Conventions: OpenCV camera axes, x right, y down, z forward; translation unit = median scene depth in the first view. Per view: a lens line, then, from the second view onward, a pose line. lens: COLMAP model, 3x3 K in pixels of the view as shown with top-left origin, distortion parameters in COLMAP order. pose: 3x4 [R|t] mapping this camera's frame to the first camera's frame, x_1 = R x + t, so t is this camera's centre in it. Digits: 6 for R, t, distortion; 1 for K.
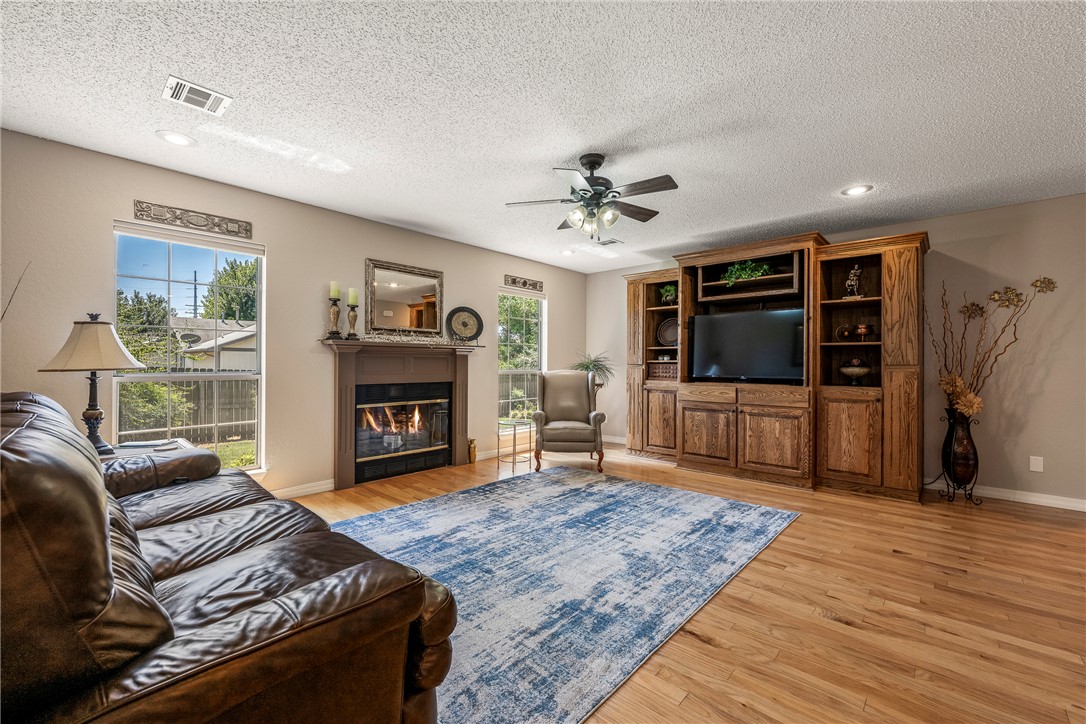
lens RADIAL K [[424.1, 0, 539.4], [0, 424.1, 364.8], [0, 0, 1]] dist [-0.002583, 0.000134]
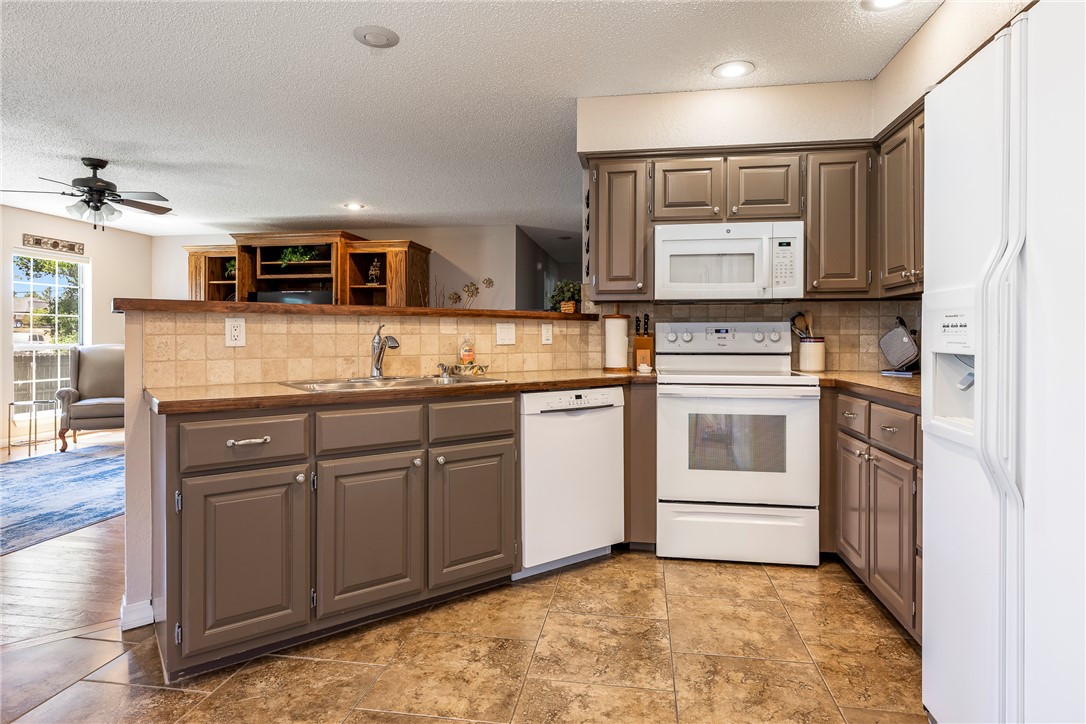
lens RADIAL K [[586.4, 0, 559.7], [0, 586.4, 337.3], [0, 0, 1]] dist [-0.011355, 0.002394]
pose [[0.828383, -0.005261, 0.560137, 0.185080], [0.007607, 0.999969, -0.001858, 0.008805], [-0.560110, 0.005800, 0.828398, -0.682423]]
